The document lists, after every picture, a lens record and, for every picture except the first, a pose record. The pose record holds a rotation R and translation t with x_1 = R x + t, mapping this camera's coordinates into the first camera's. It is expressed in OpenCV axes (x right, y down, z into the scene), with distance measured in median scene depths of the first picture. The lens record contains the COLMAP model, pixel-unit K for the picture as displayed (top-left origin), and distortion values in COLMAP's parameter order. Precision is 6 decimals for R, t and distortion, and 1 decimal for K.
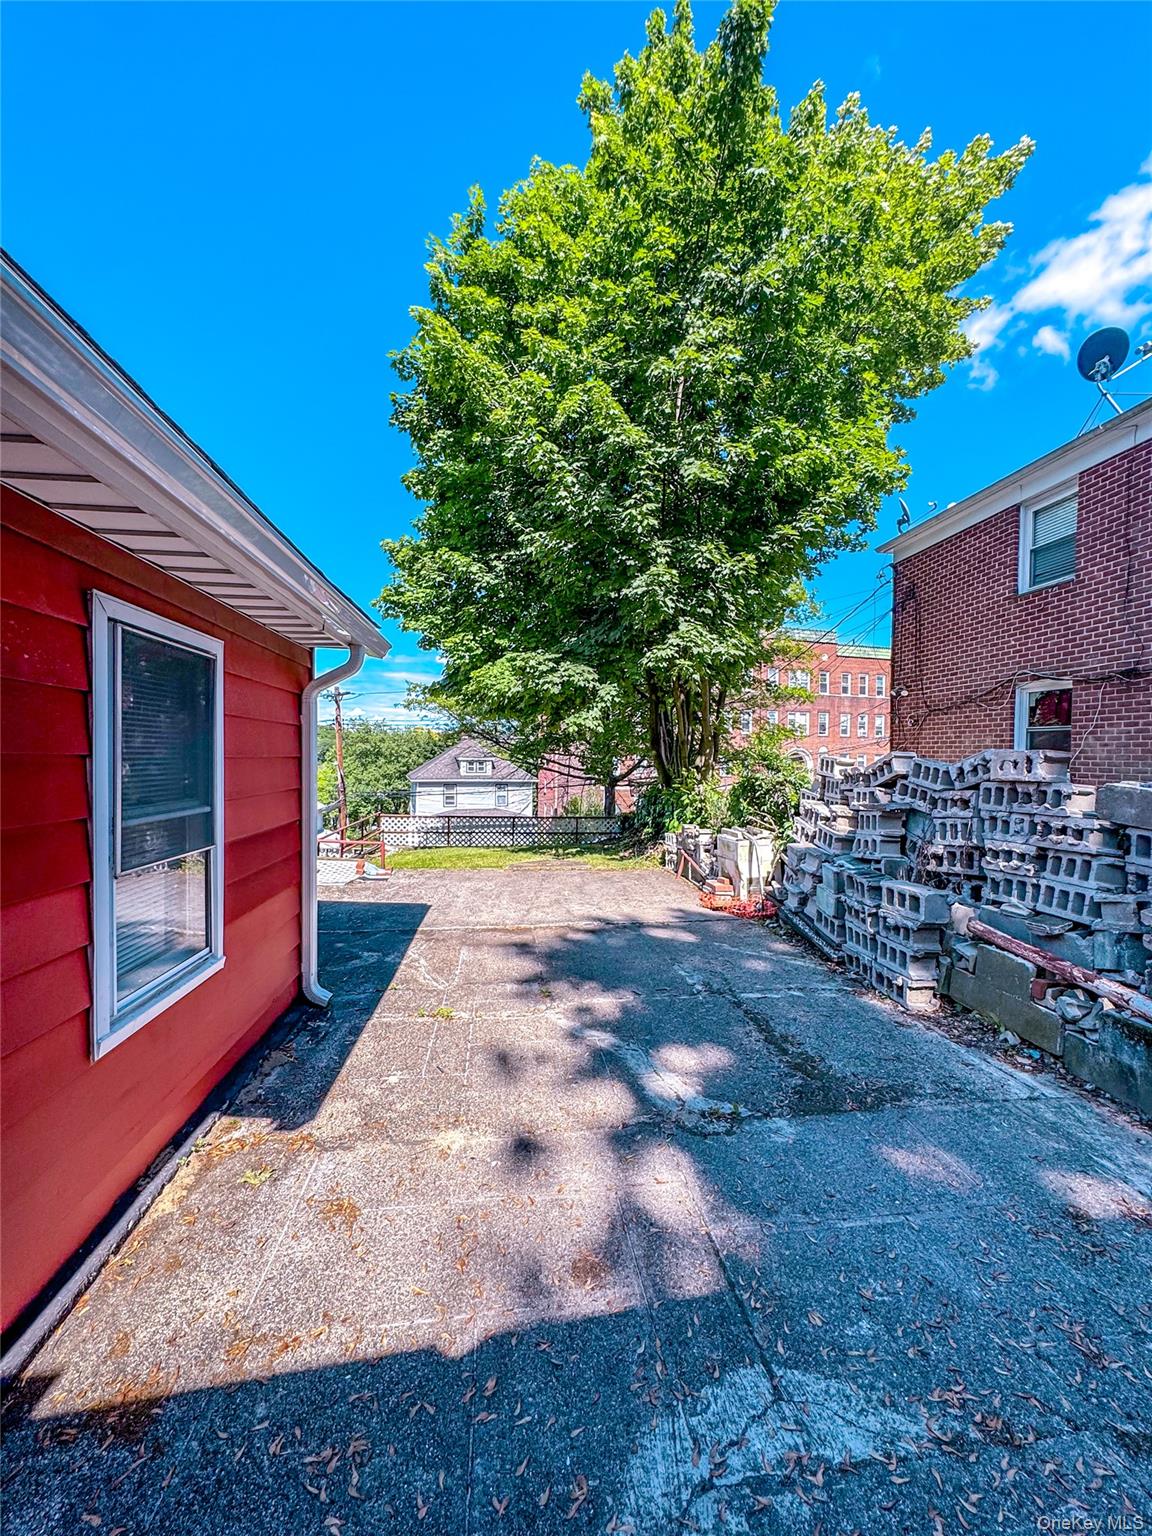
lens RADIAL K [[613.6, 0, 580.5], [0, 613.6, 778.2], [0, 0, 1]] dist [-0.005732, 0.000421]
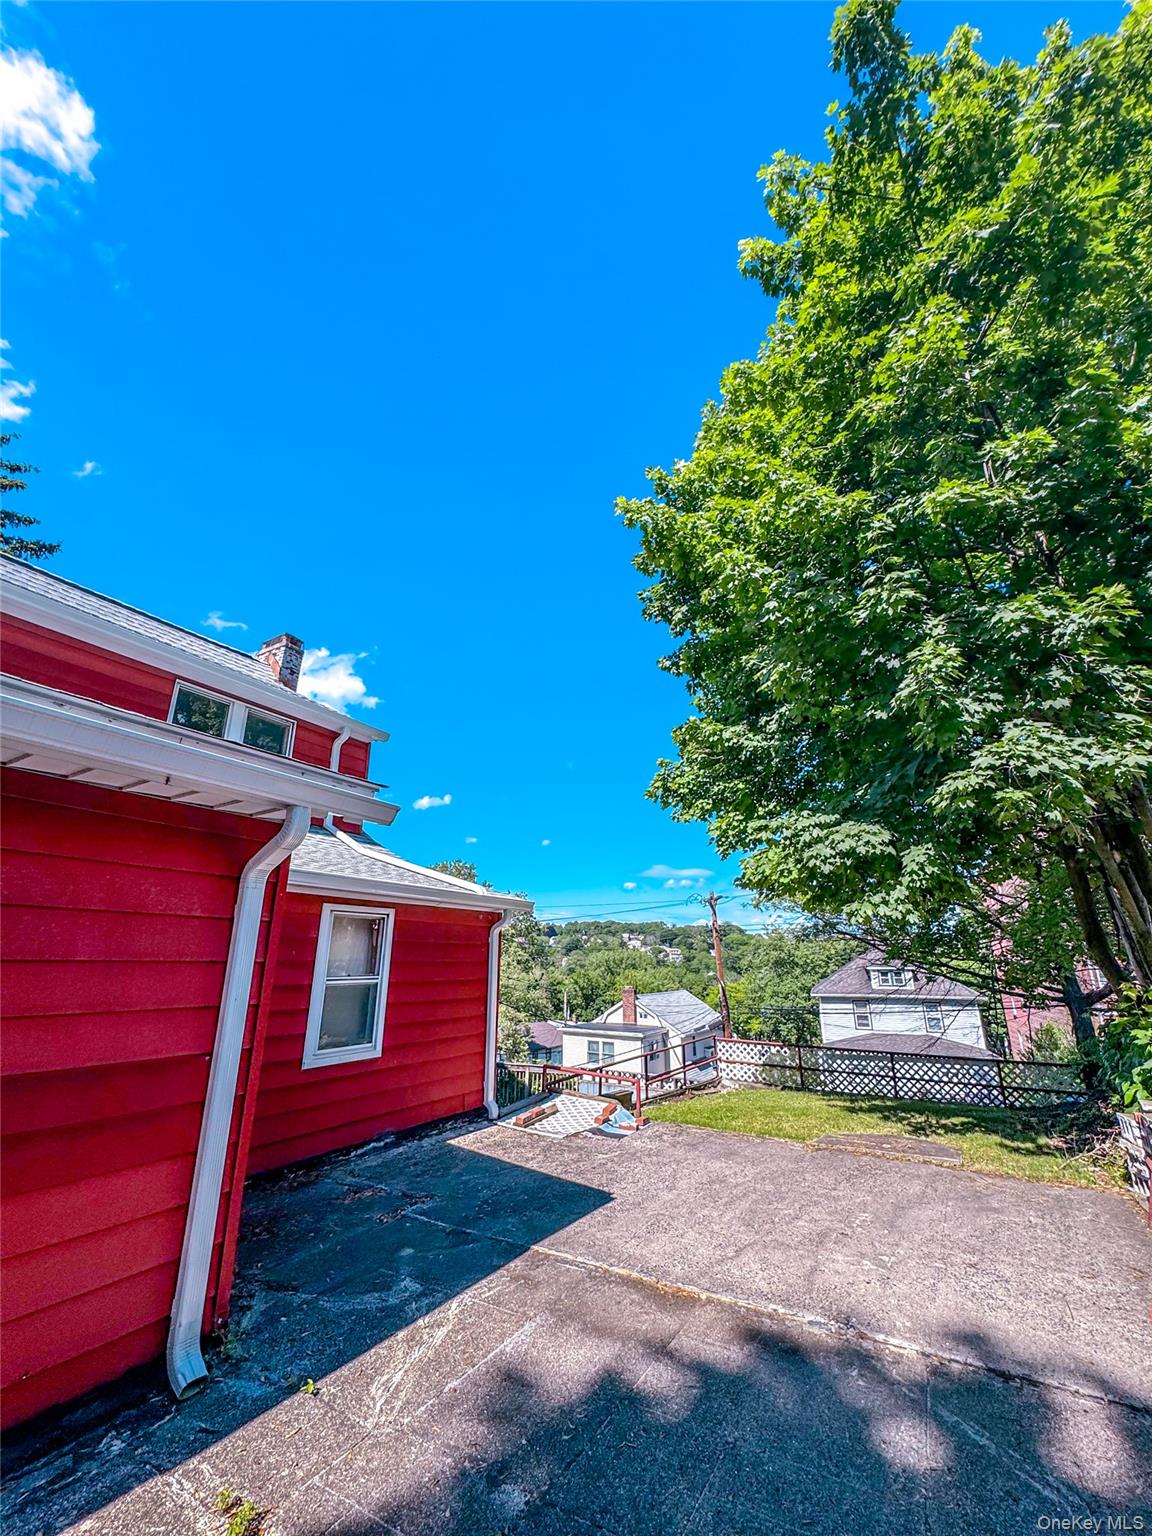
lens RADIAL K [[613.6, 0, 579.3], [0, 613.6, 771.7], [0, 0, 1]] dist [-0.005732, 0.000421]
pose [[0.788259, -0.188939, -0.585619, 0.188453], [-0.019066, 0.943738, -0.330143, -0.009206], [0.615048, 0.271404, 0.740308, 0.333711]]
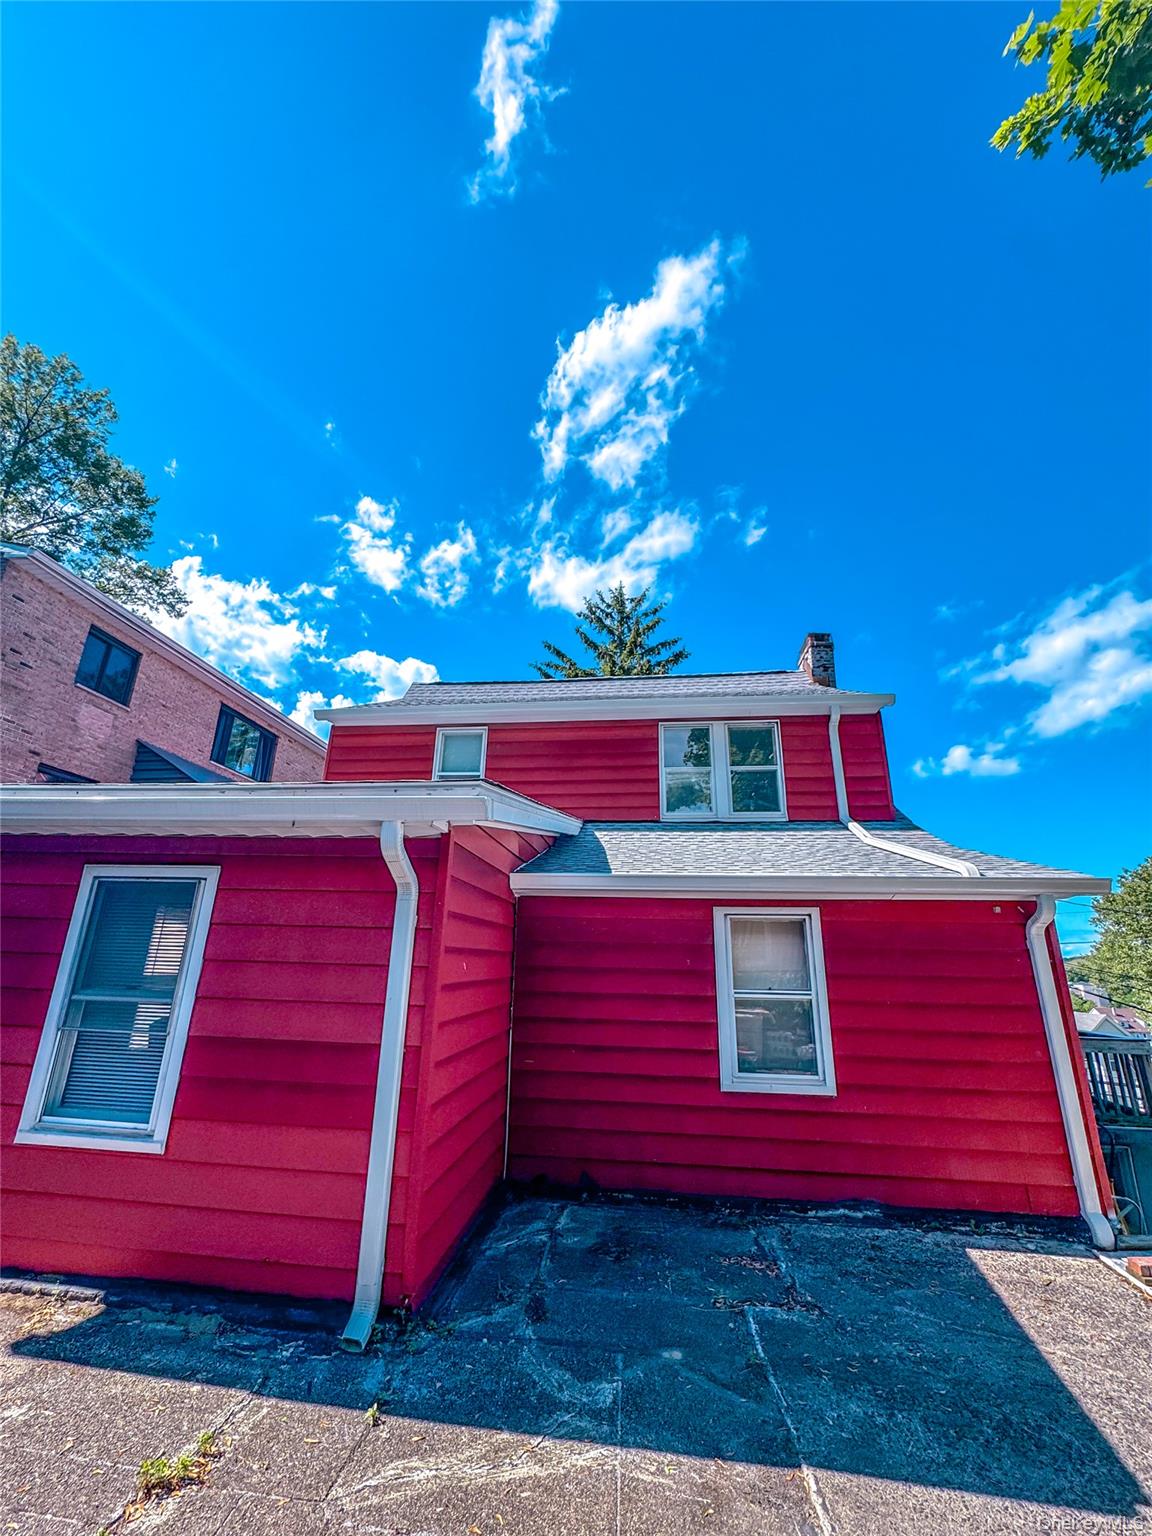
lens RADIAL K [[613.6, 0, 576.5], [0, 613.6, 767.6], [0, 0, 1]] dist [-0.005732, 0.000421]
pose [[-0.226509, -0.309696, -0.923462, 0.188131], [-0.064053, 0.950788, -0.303149, -0.029173], [0.971901, -0.009516, -0.235199, 0.750693]]
